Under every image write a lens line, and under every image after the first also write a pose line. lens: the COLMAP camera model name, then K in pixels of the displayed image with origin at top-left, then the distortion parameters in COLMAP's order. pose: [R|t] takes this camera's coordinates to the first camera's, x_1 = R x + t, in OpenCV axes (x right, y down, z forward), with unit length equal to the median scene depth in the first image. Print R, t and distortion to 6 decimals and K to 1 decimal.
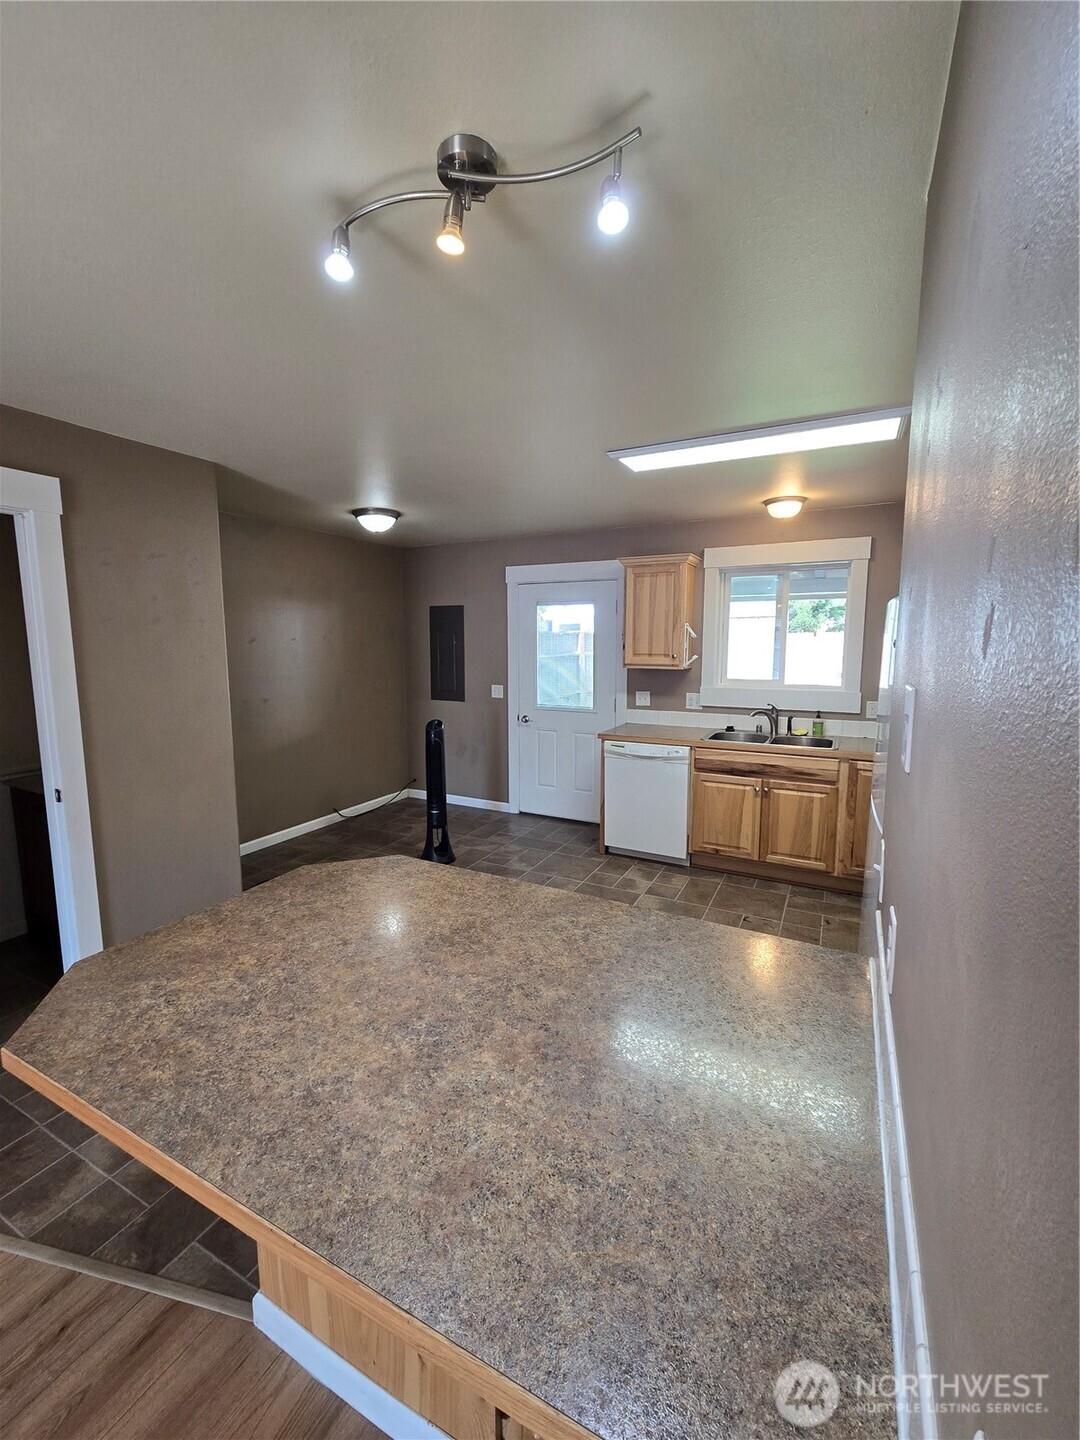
lens RADIAL K [[596.2, 0, 546.3], [0, 596.2, 717.3], [0, 0, 1]] dist [-0.001794, 0.000540]
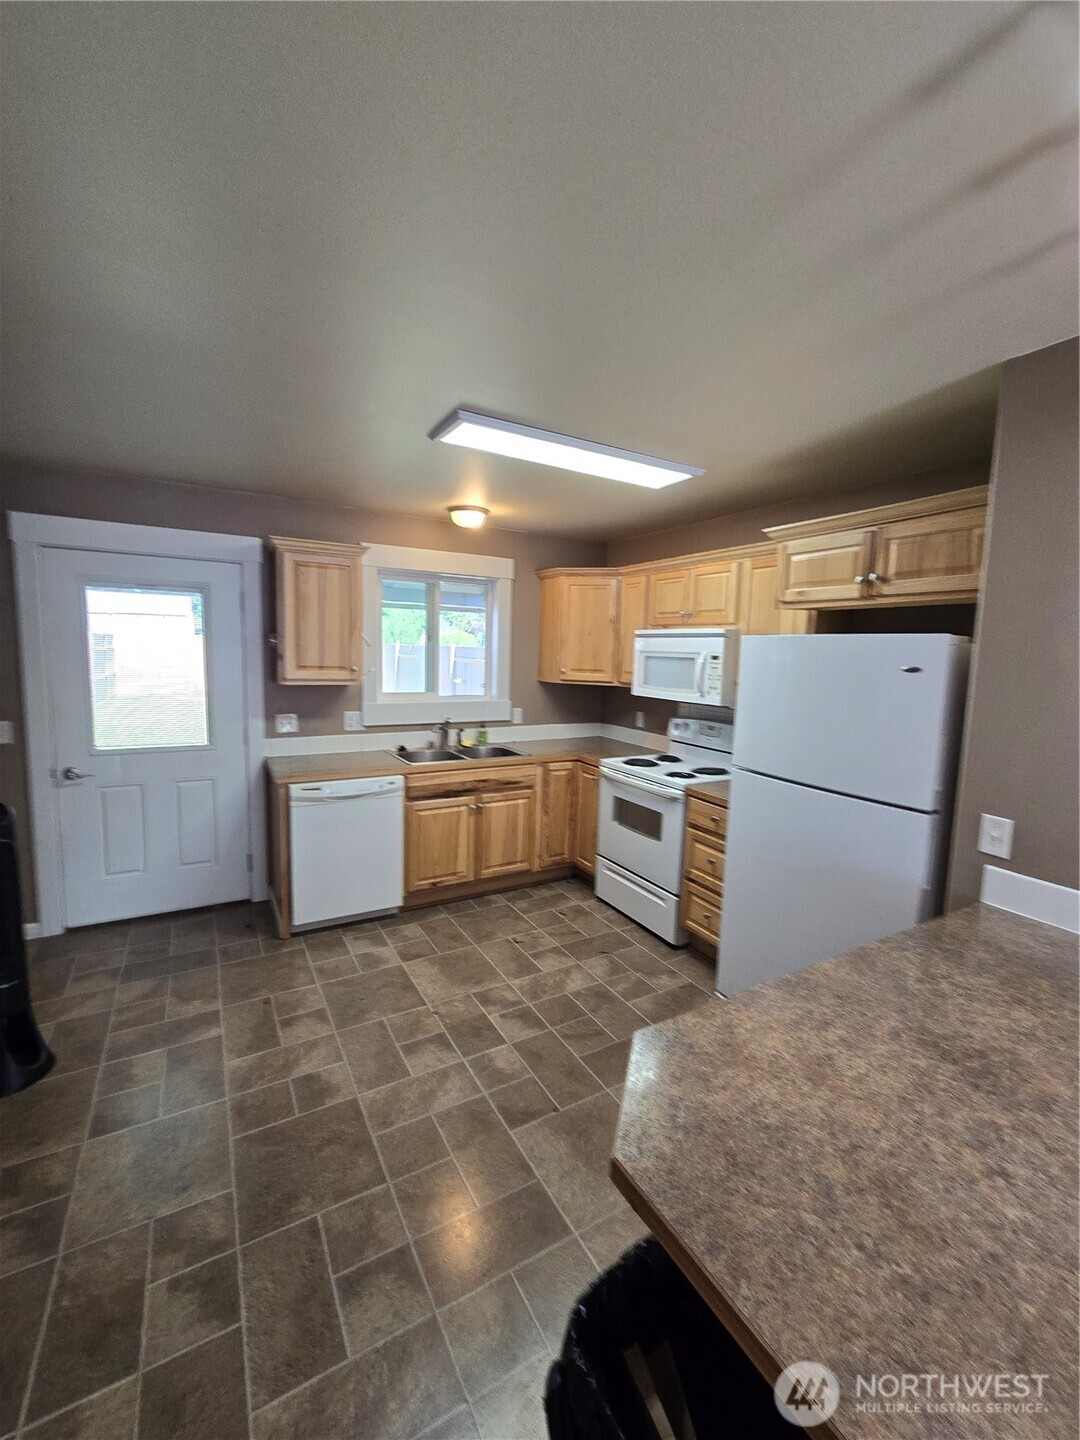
lens RADIAL K [[596.2, 0, 546.3], [0, 596.2, 717.3], [0, 0, 1]] dist [-0.001794, 0.000540]
pose [[0.534426, -0.077636, 0.841642, -0.365439], [0.080512, 0.995921, 0.040744, -0.051438], [-0.841372, 0.045987, 0.538496, 0.357922]]
